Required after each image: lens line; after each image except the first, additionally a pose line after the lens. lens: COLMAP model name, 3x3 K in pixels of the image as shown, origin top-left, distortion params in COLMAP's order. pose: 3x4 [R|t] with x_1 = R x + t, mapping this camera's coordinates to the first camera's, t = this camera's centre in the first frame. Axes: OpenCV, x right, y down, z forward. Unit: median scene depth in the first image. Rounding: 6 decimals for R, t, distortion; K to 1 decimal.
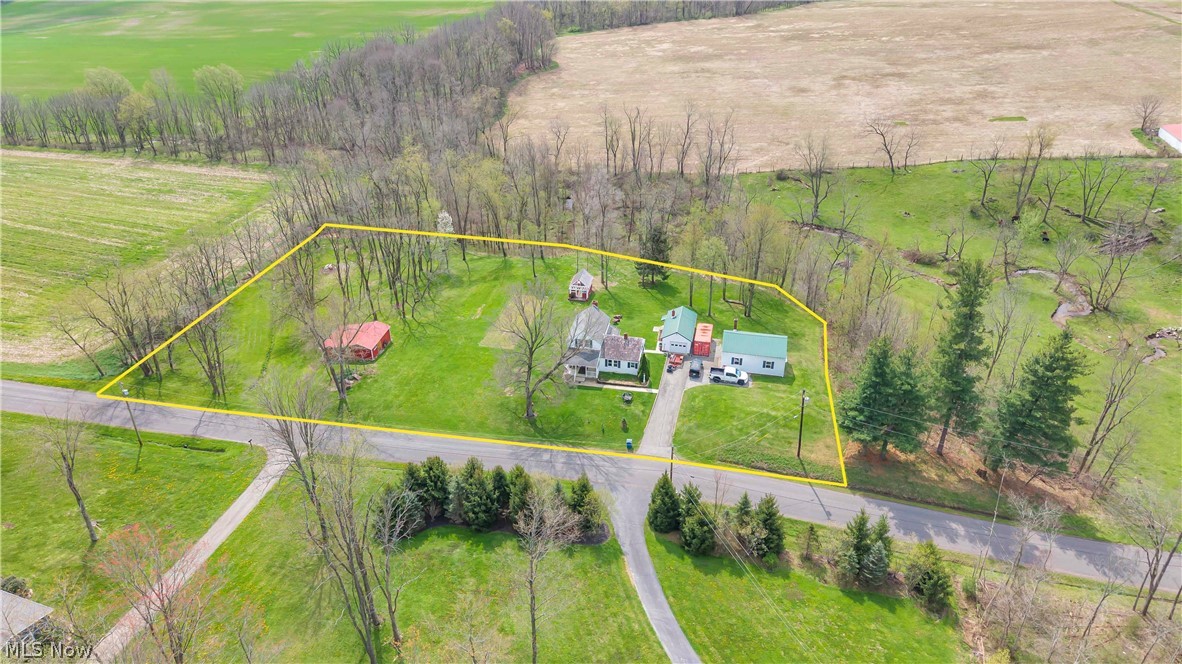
lens RADIAL K [[796.8, 0, 591.0], [0, 796.8, 332.0], [0, 0, 1]] dist [0.012565, 0.000655]
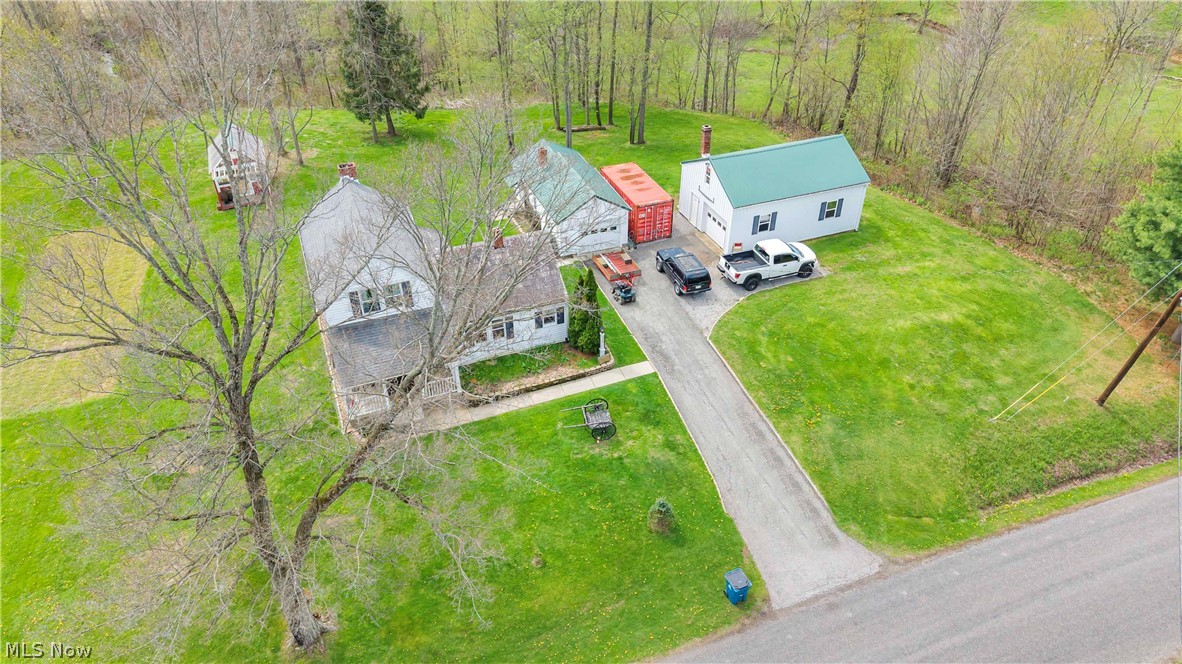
lens RADIAL K [[796.8, 0, 591.0], [0, 796.8, 332.0], [0, 0, 1]] dist [0.012565, 0.000655]
pose [[0.837381, -0.324914, 0.439573, -0.077893], [0.277944, 0.945538, 0.169424, -0.002571], [-0.470681, -0.019696, 0.882084, 0.704496]]
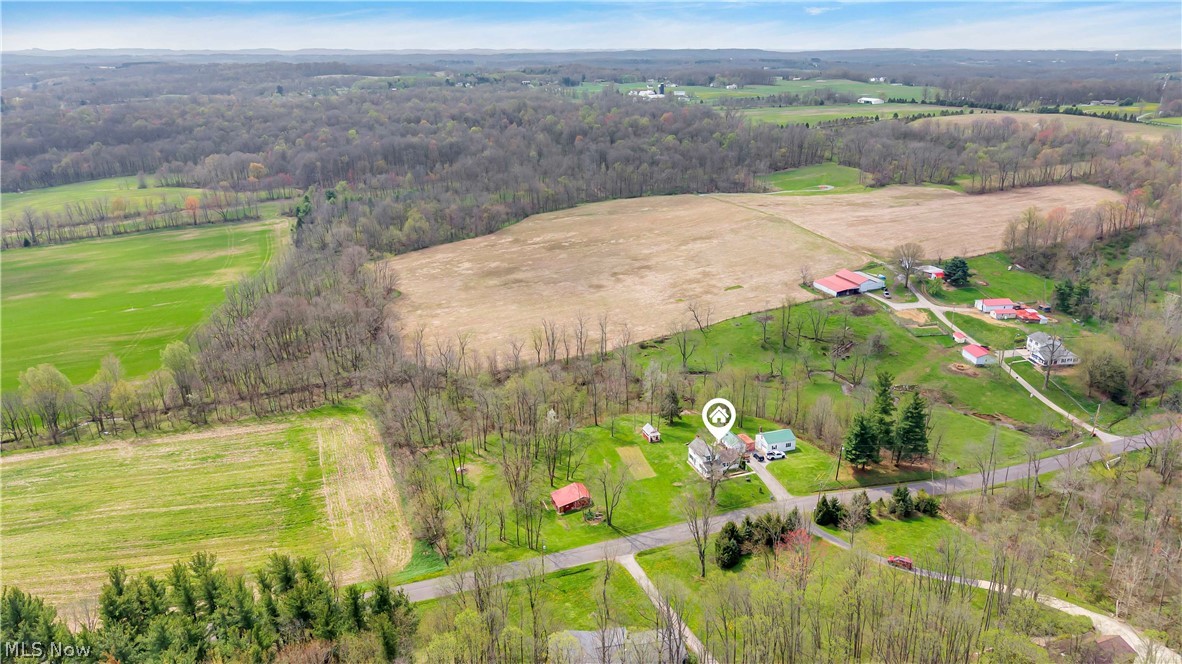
lens RADIAL K [[796.8, 0, 591.0], [0, 796.8, 332.0], [0, 0, 1]] dist [0.012565, 0.000655]
pose [[0.853993, -0.173871, 0.490372, -1.089975], [0.266017, 0.955916, -0.124336, -0.107761], [-0.447136, 0.236629, 0.862598, -0.516621]]
